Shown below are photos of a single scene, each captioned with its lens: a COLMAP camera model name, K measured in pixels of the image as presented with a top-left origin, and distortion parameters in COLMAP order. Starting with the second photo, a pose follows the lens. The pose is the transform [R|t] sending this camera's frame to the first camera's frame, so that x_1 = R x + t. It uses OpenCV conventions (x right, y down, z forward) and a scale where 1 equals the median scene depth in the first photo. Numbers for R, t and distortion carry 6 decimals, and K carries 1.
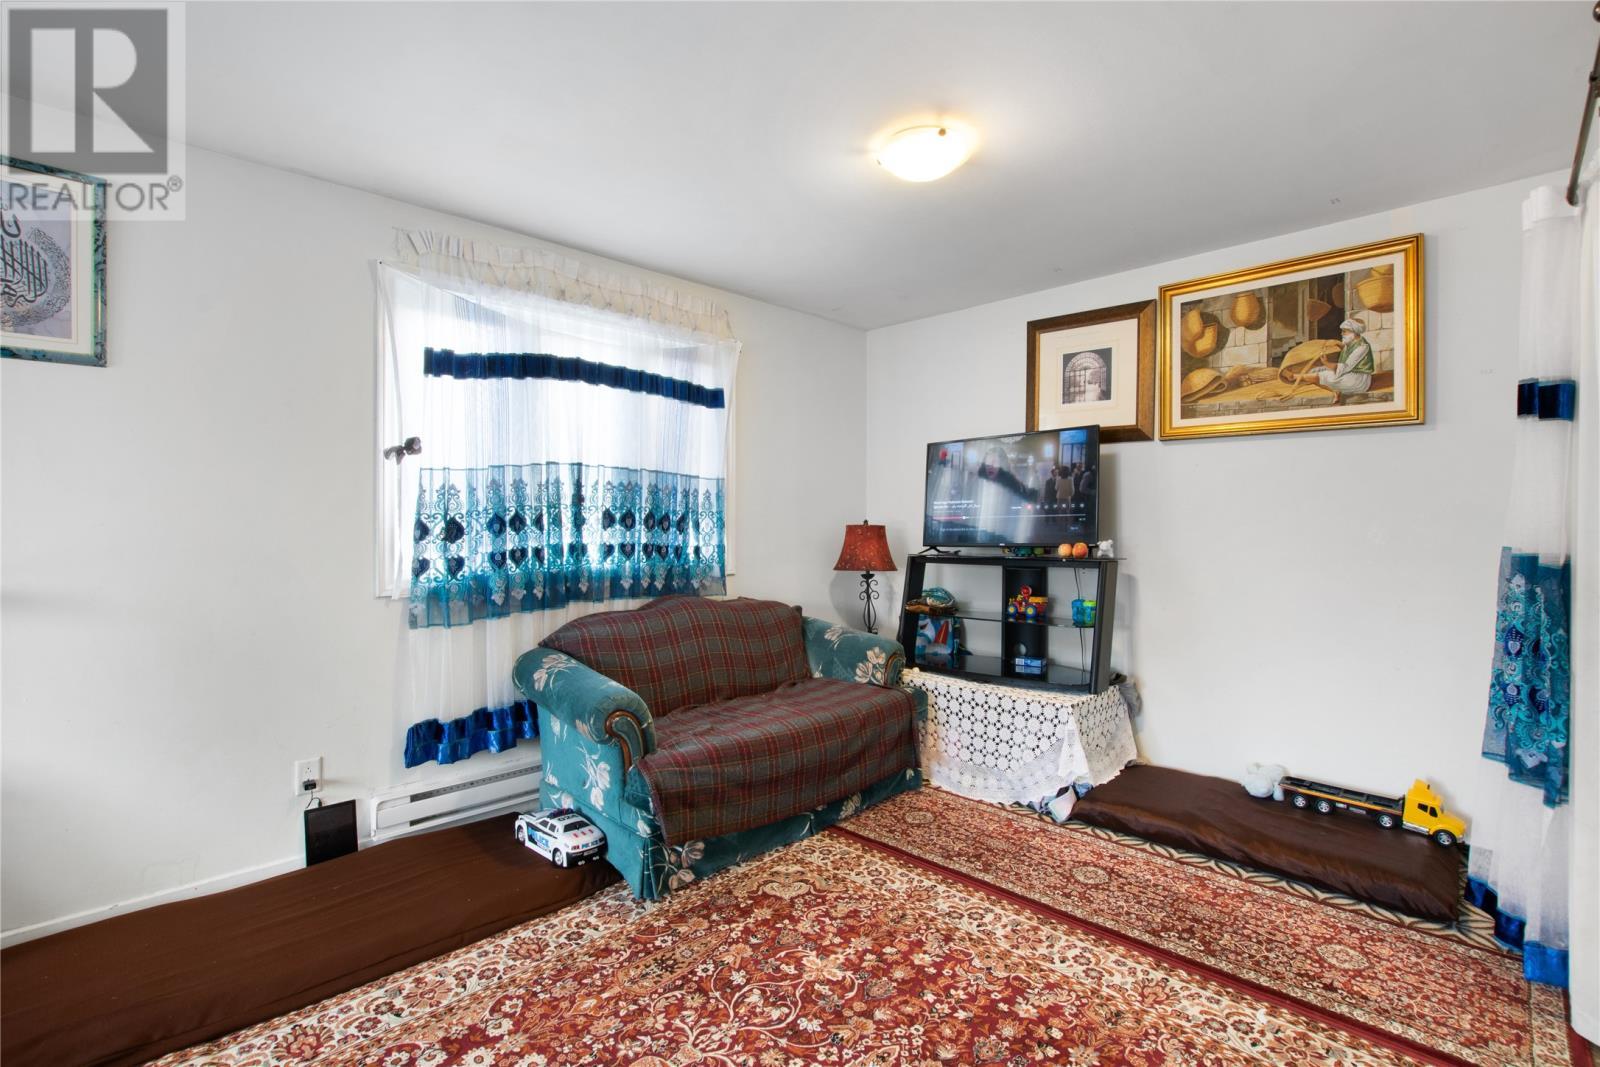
lens RADIAL K [[760.2, 0, 797.3], [0, 760.2, 512.9], [0, 0, 1]] dist [-0.015778, -0.011928]
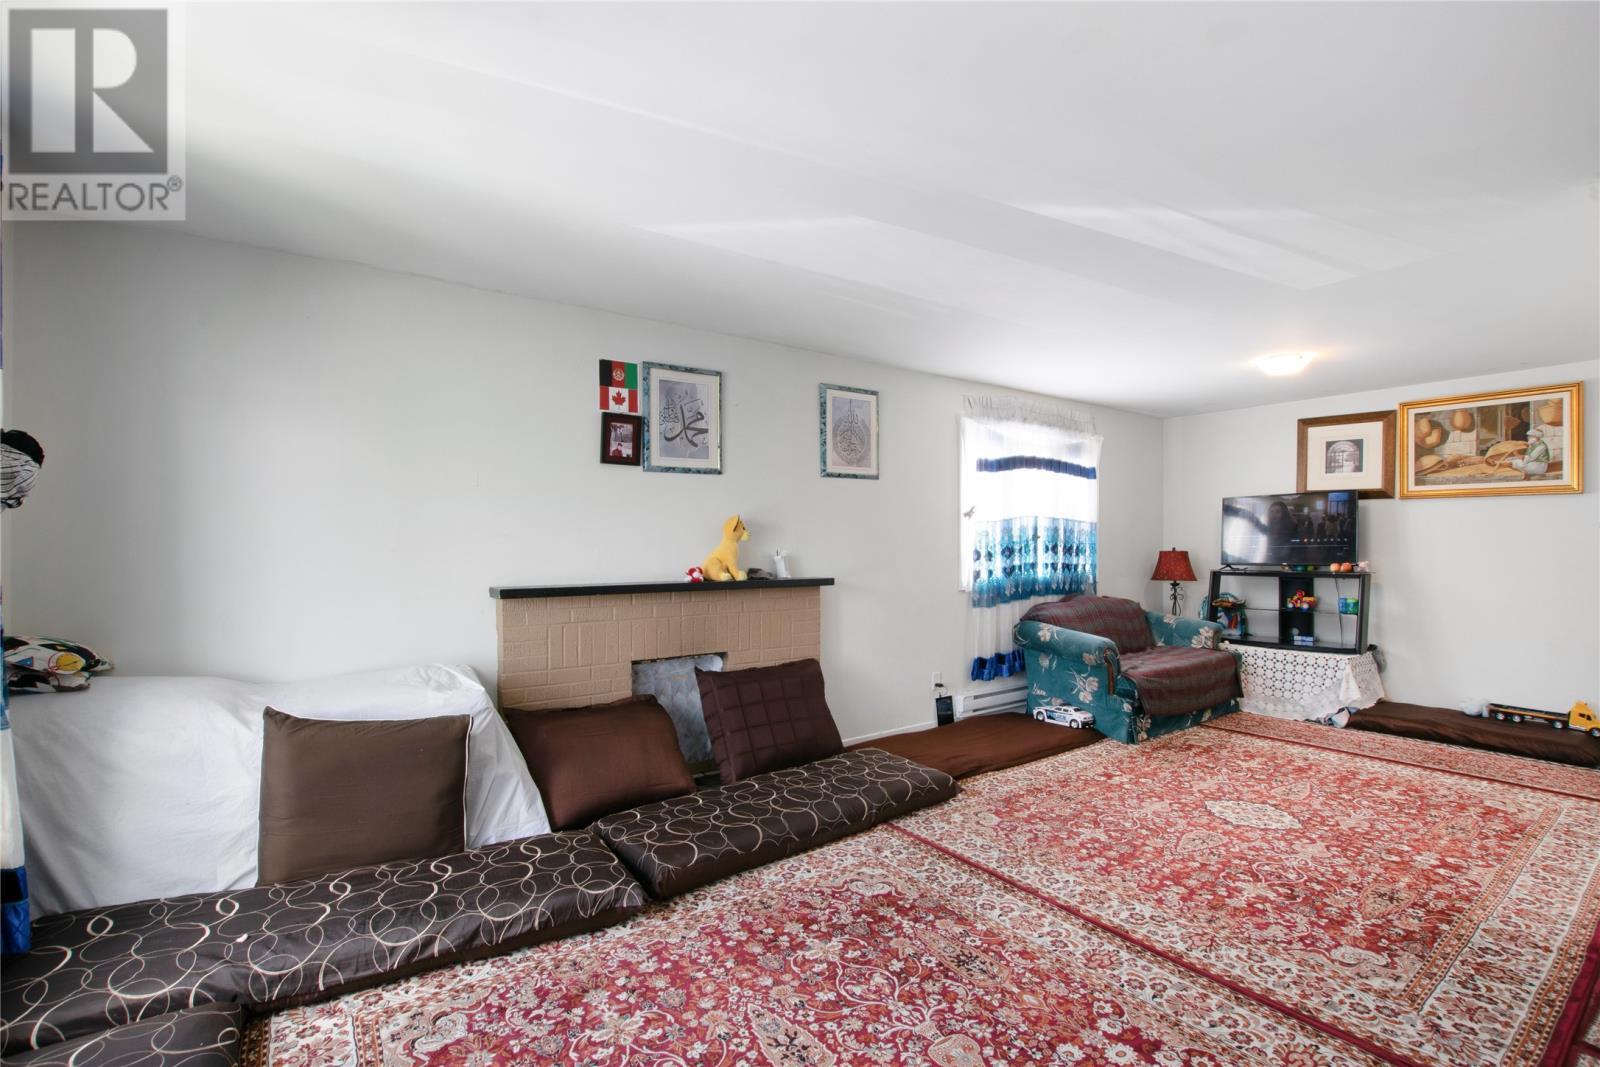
lens RADIAL K [[745.8, 0, 800.0], [0, 745.8, 533.5], [0, 0, 1]] dist [-0.018670, 0.000303]
pose [[0.986769, -0.003491, -0.162093, -0.562848], [0.003751, 0.999992, 0.001299, -0.031756], [0.162087, -0.001890, 0.986775, -0.804487]]
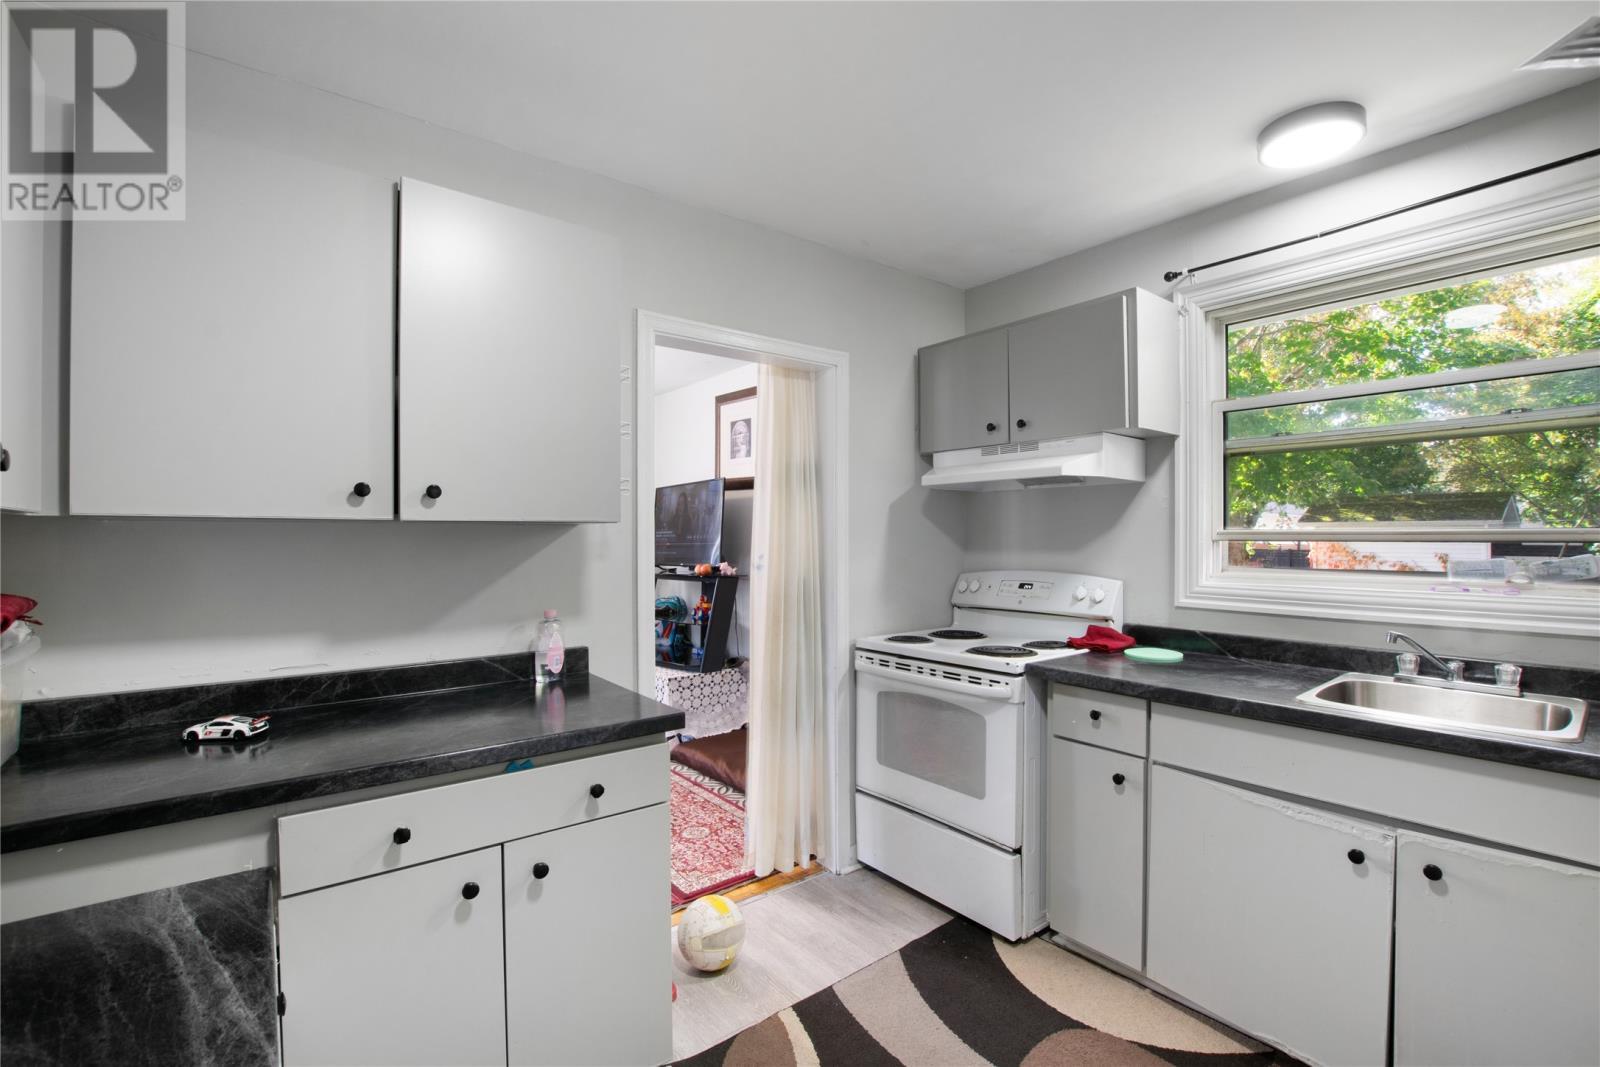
lens RADIAL K [[745.8, 0, 800.0], [0, 745.8, 533.5], [0, 0, 1]] dist [-0.018670, 0.000303]
pose [[0.990916, 0.000705, -0.134482, 0.776798], [0.000138, 0.999980, 0.006261, -0.025189], [0.134484, -0.006223, 0.990896, -0.340014]]
